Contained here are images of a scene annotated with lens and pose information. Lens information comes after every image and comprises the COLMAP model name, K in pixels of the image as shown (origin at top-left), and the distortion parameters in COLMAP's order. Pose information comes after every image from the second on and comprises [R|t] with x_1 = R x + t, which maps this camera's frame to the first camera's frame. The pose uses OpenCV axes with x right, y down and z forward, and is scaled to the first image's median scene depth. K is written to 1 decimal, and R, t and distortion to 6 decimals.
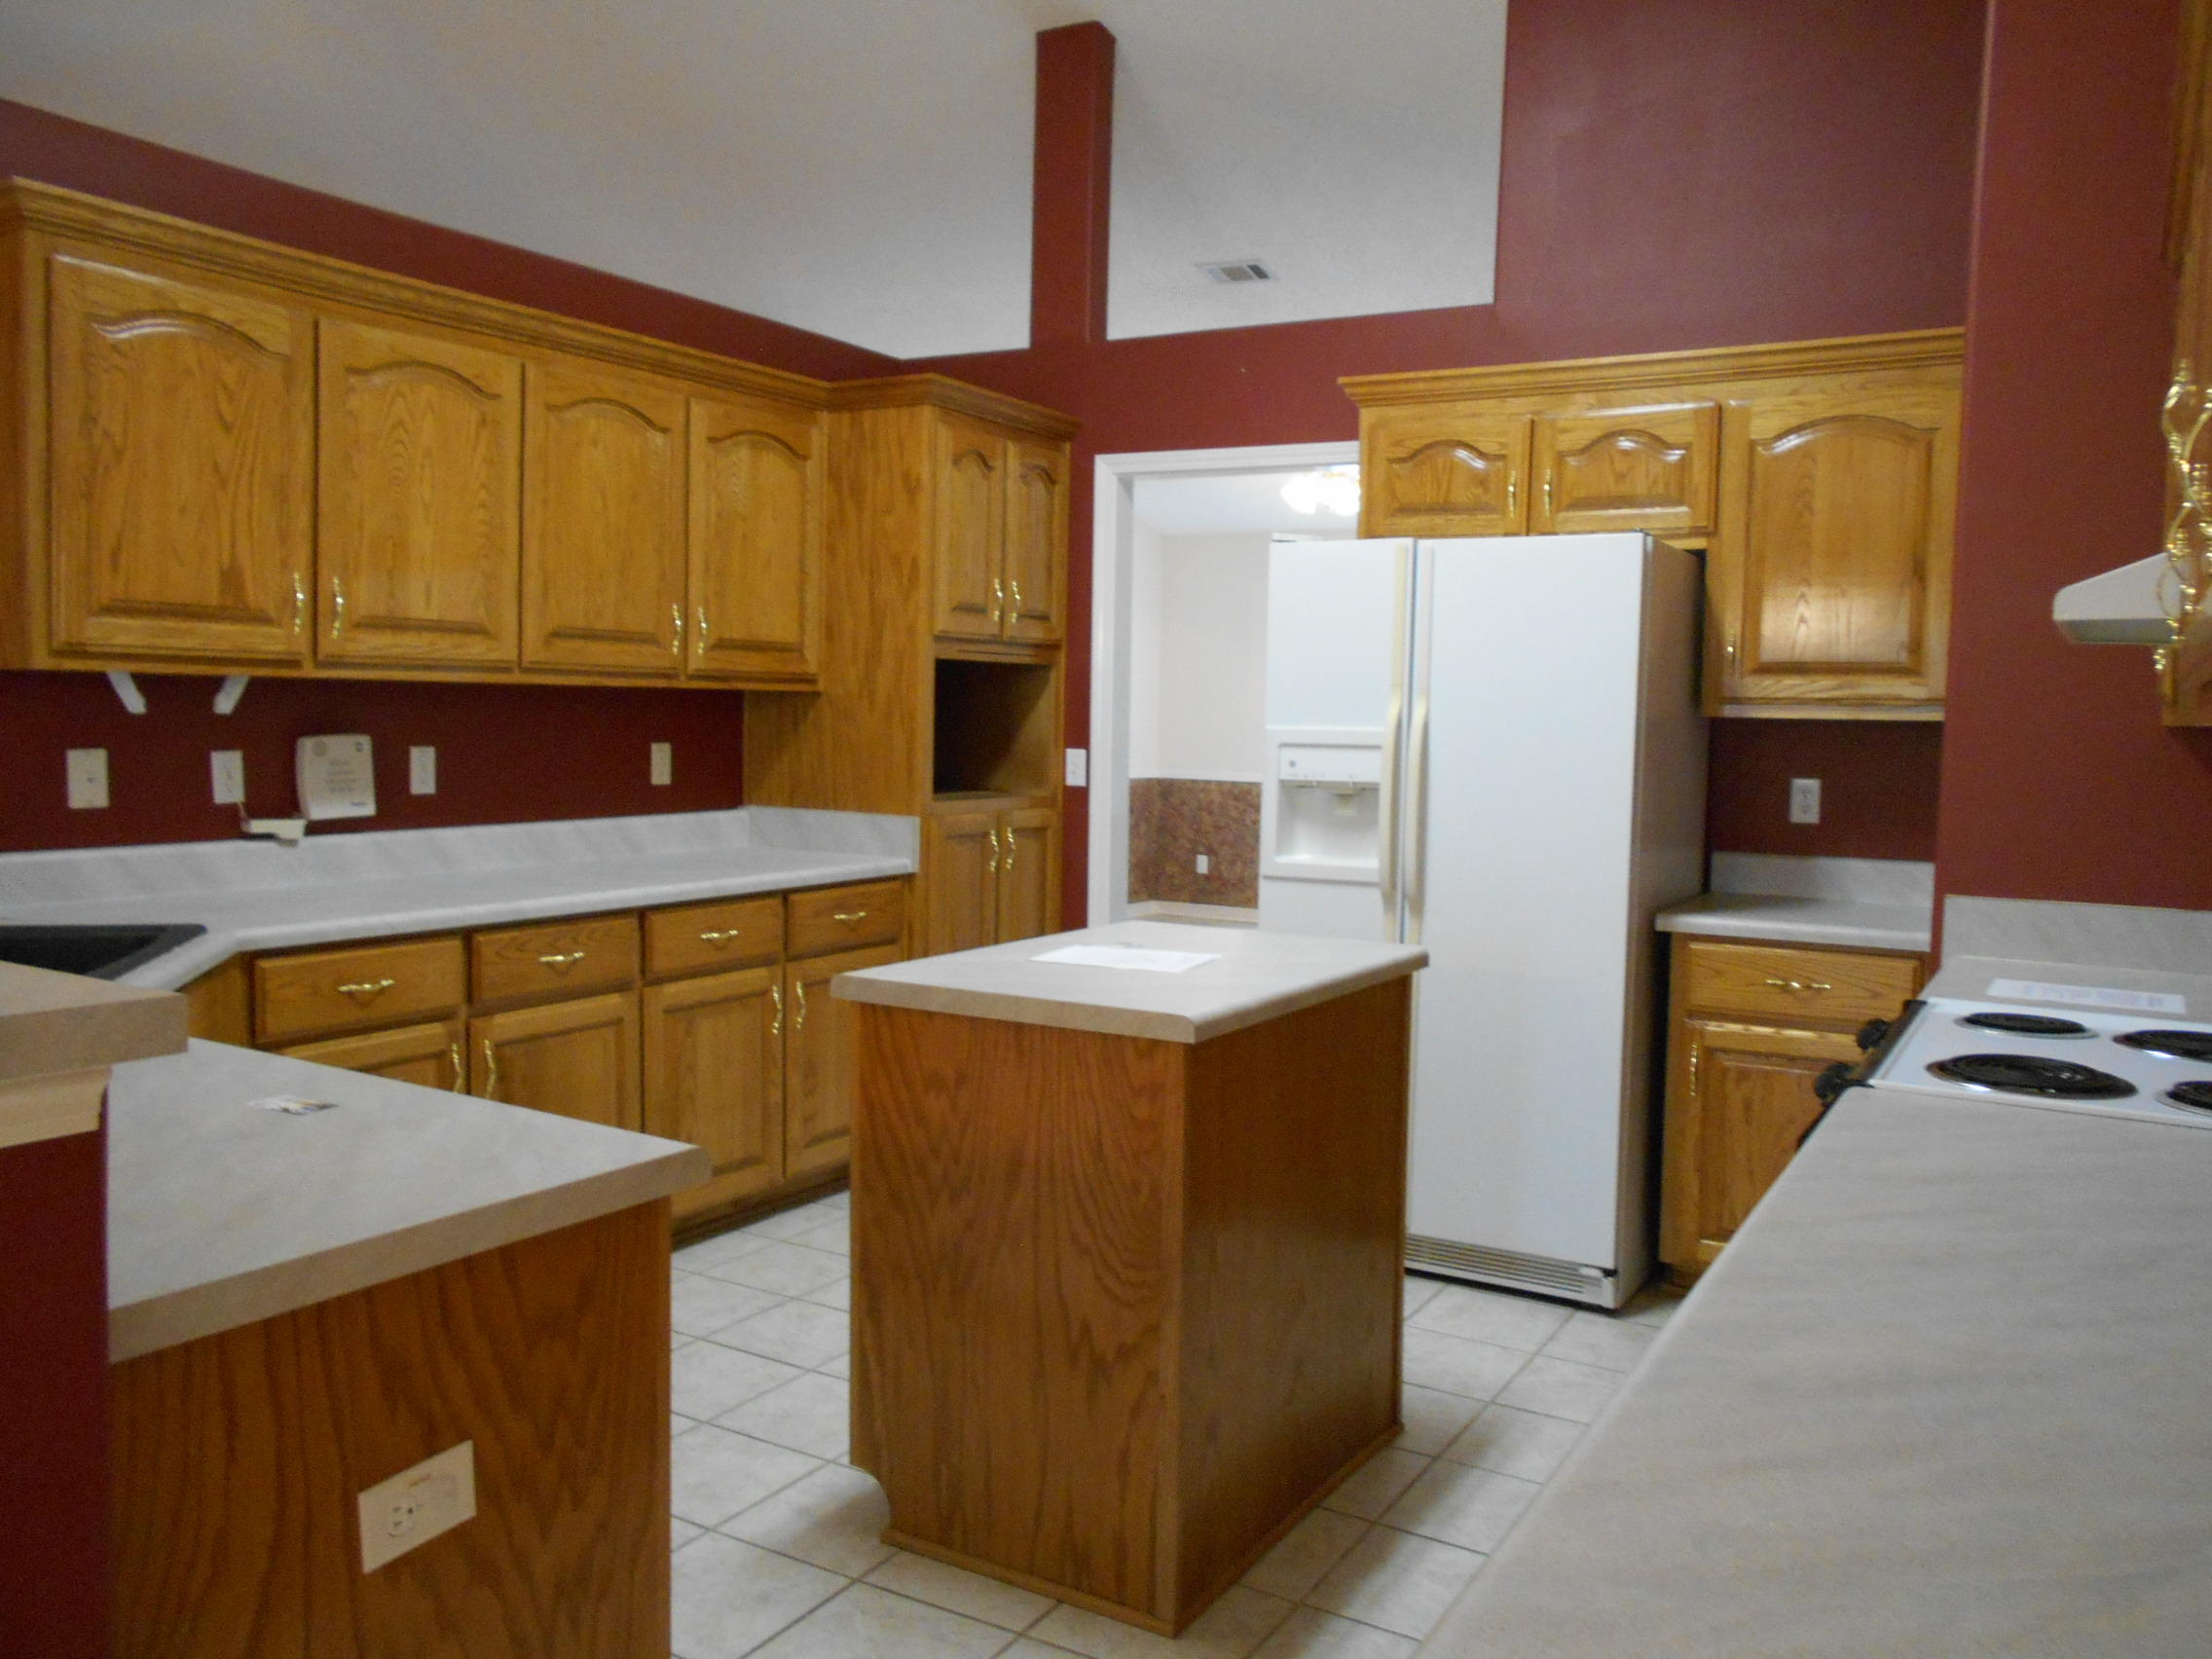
lens RADIAL K [[1755.9, 0, 1063.2], [0, 1755.9, 831.4], [0, 0, 1]] dist [-0.038290, 0.069366]
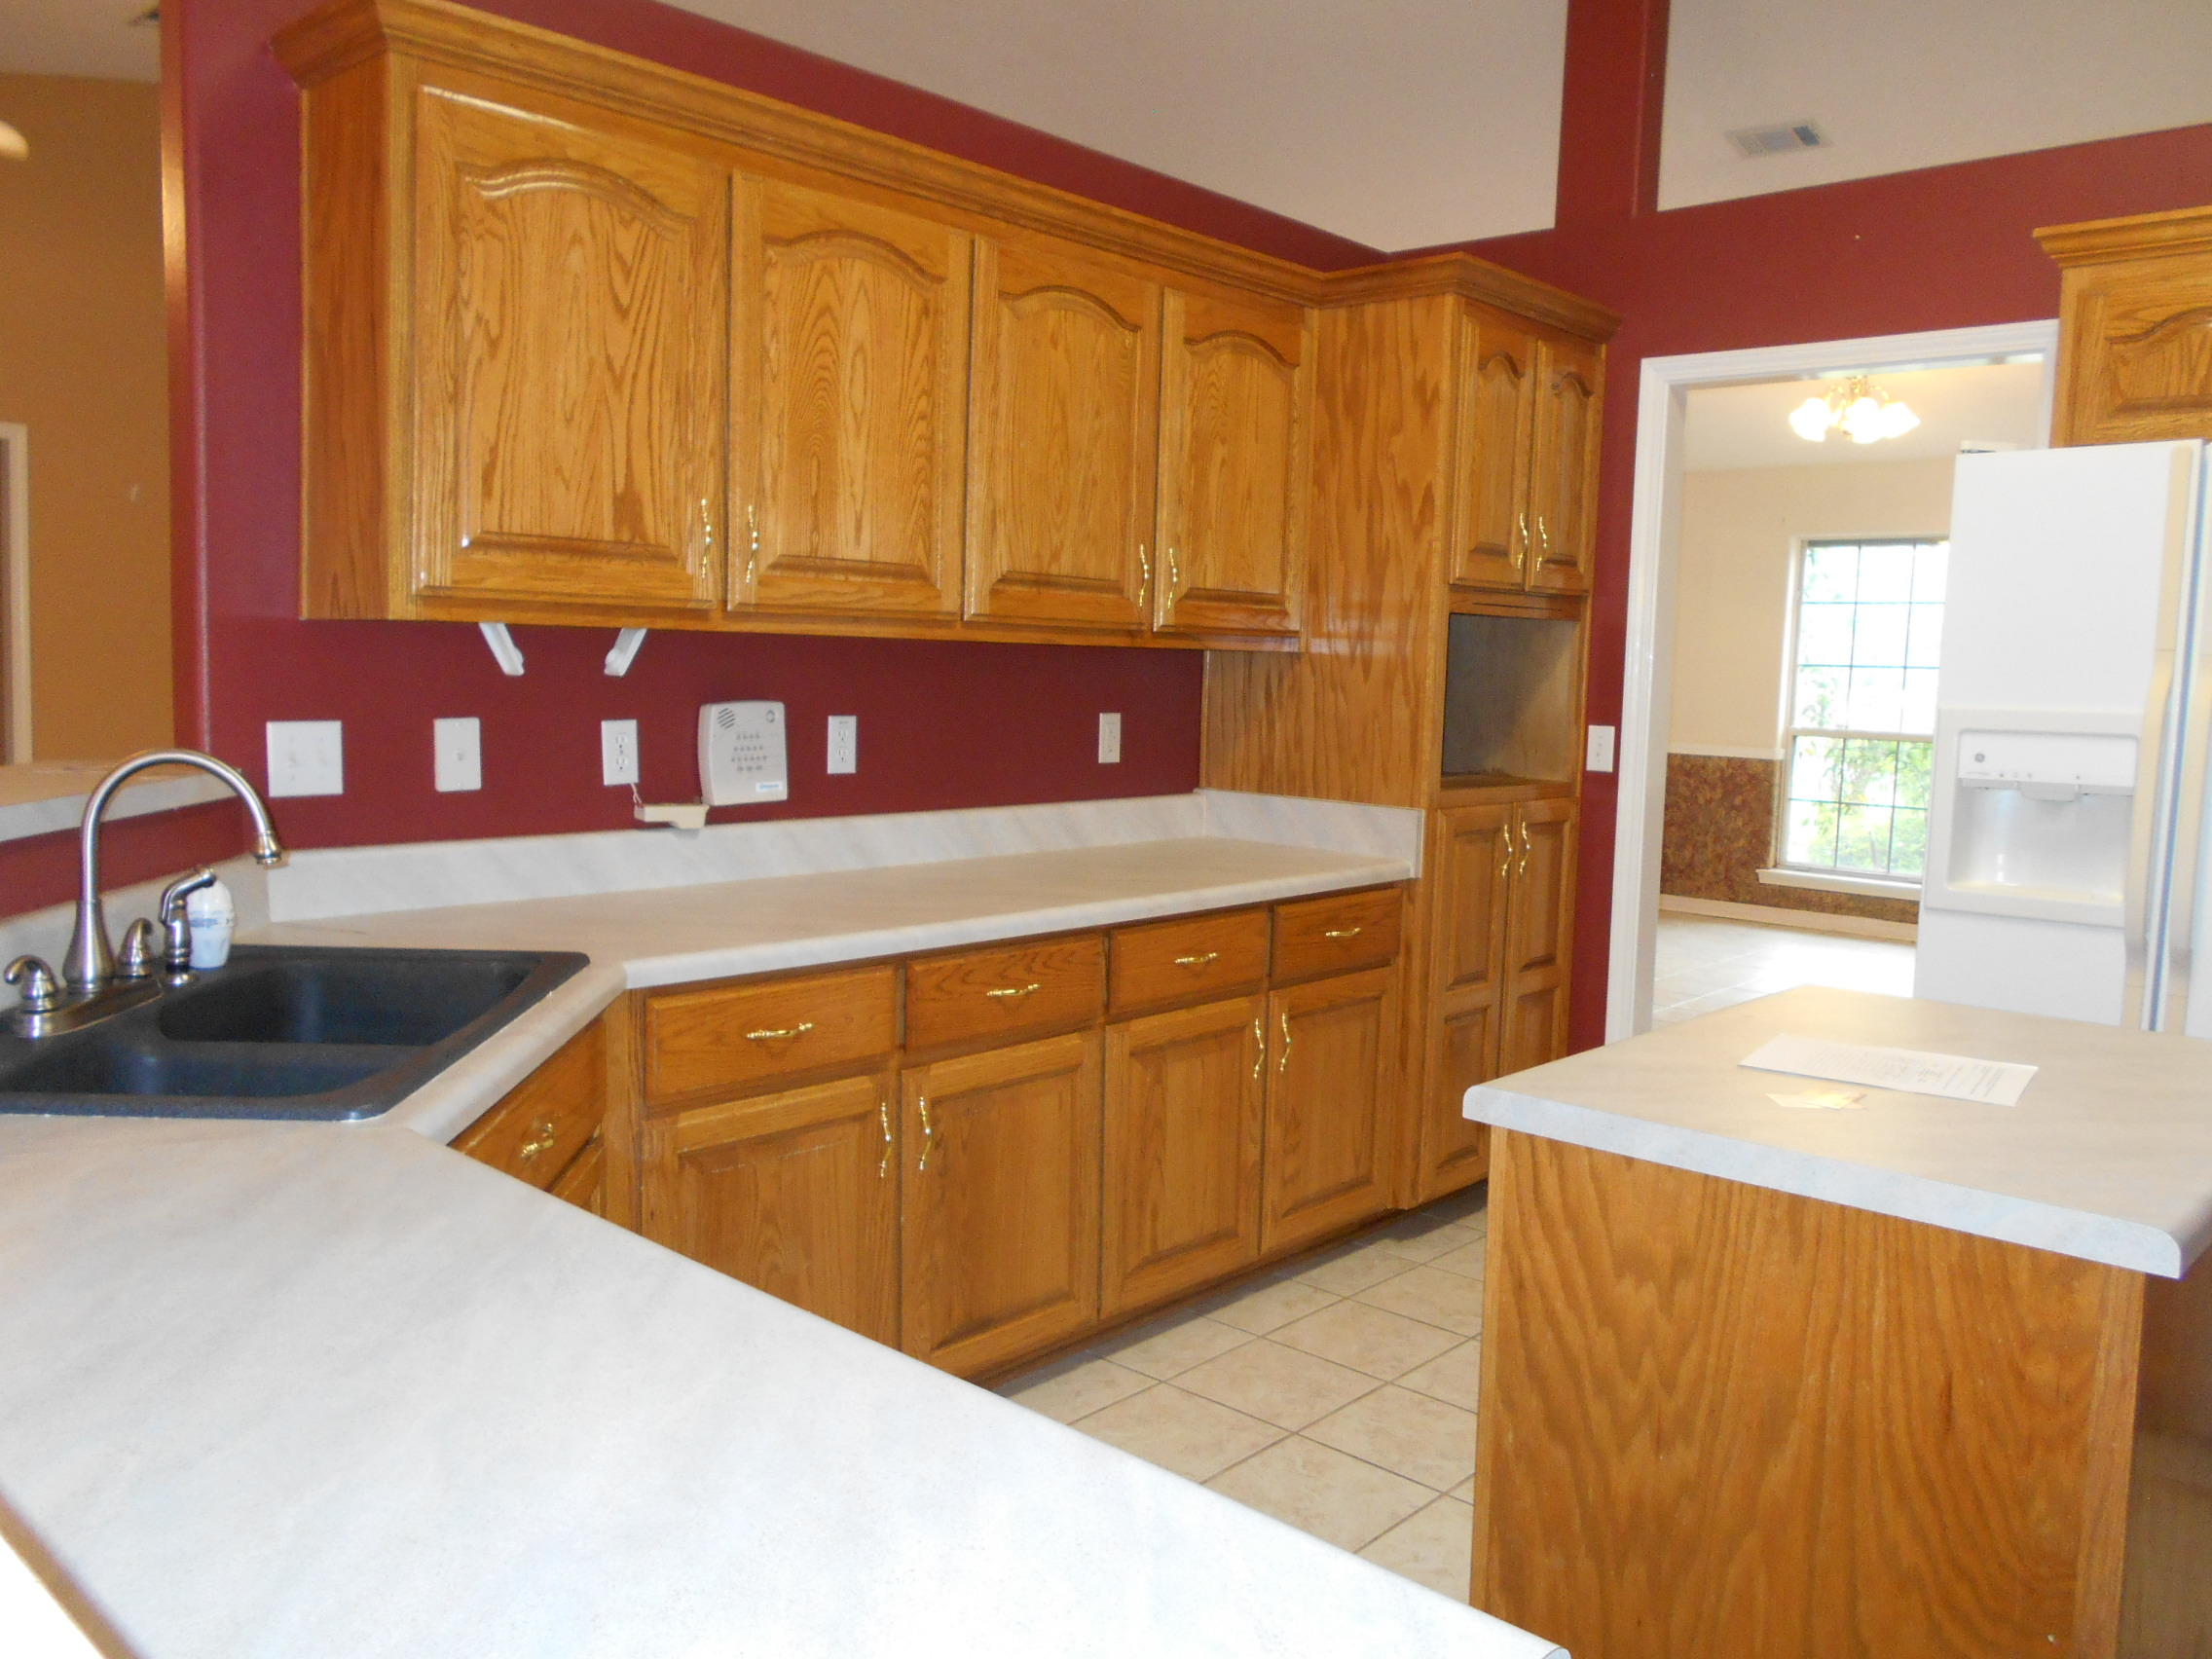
lens RADIAL K [[1755.9, 0, 1097.2], [0, 1755.9, 842.9], [0, 0, 1]] dist [-0.038290, 0.069366]
pose [[0.982853, 0.024955, -0.182696, -0.099177], [-0.019589, 0.999324, 0.031117, -0.017928], [0.183349, -0.027005, 0.982677, 0.216018]]
